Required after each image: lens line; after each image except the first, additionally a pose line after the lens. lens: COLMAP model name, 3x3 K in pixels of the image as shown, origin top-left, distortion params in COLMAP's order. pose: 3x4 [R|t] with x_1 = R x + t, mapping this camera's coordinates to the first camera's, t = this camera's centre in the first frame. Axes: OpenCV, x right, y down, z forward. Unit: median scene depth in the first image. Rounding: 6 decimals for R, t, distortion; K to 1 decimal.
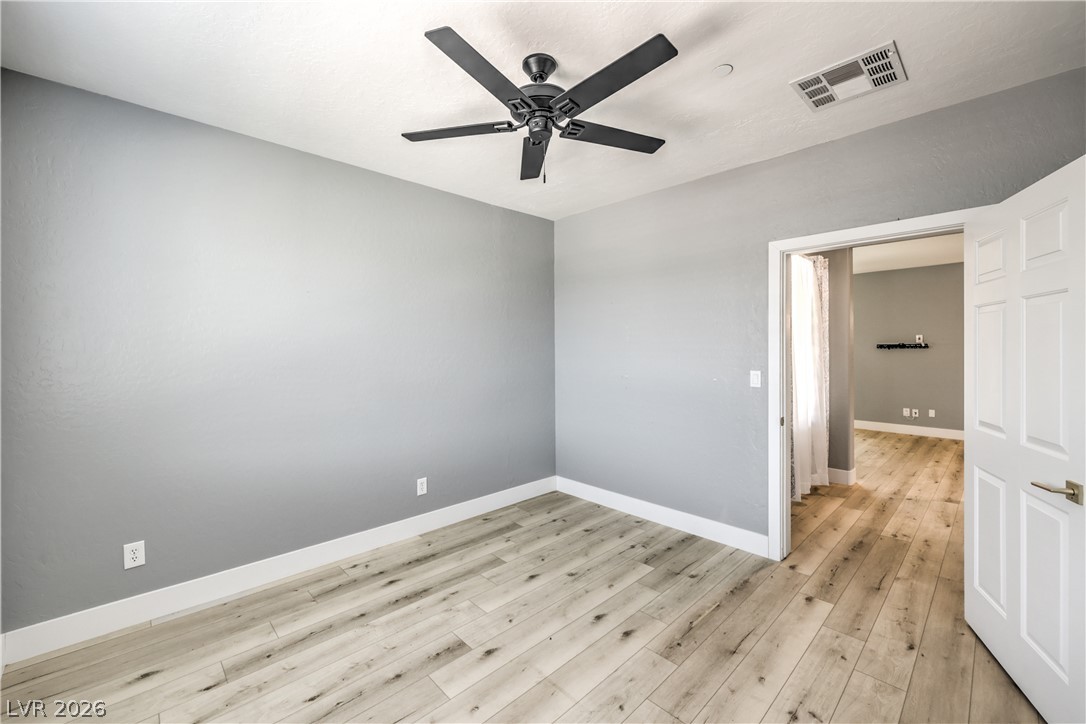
lens RADIAL K [[440.4, 0, 540.0], [0, 440.4, 360.1], [0, 0, 1]] dist [-0.000378, -0.000083]
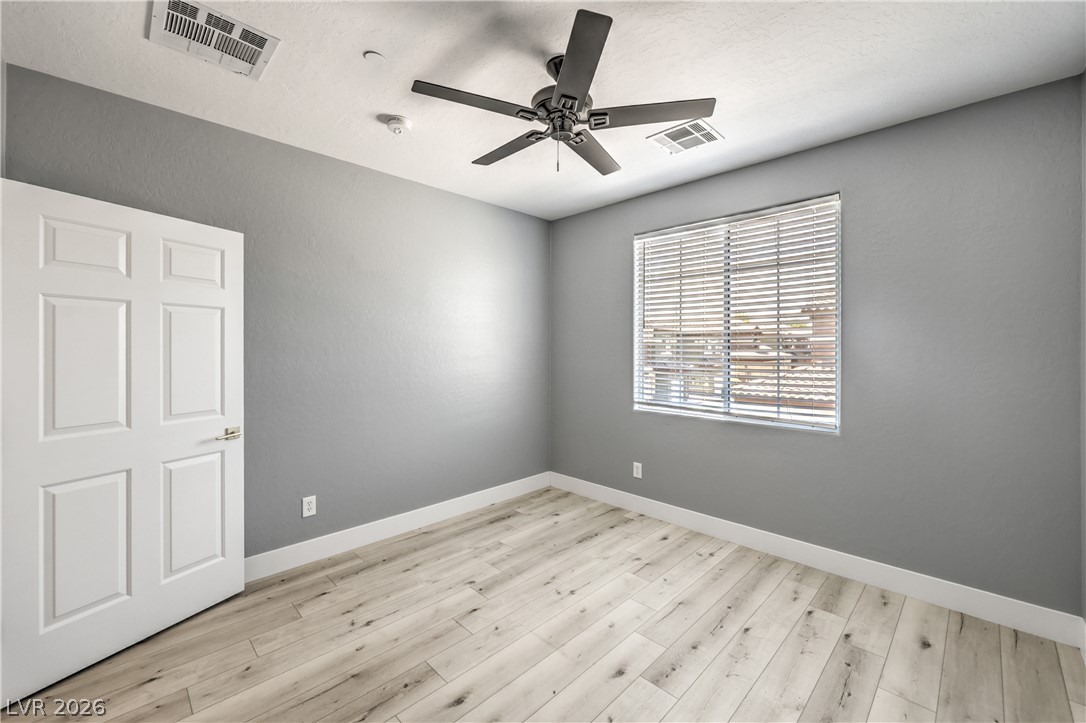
lens RADIAL K [[436.0, 0, 543.0], [0, 436.0, 361.5], [0, 0, 1]] dist [-0.001267, 0.000200]
pose [[-0.999759, 0.005366, -0.021301, 0.064789], [0.004208, 0.998529, 0.054066, -0.039958], [0.021560, 0.053963, -0.998310, 1.948730]]
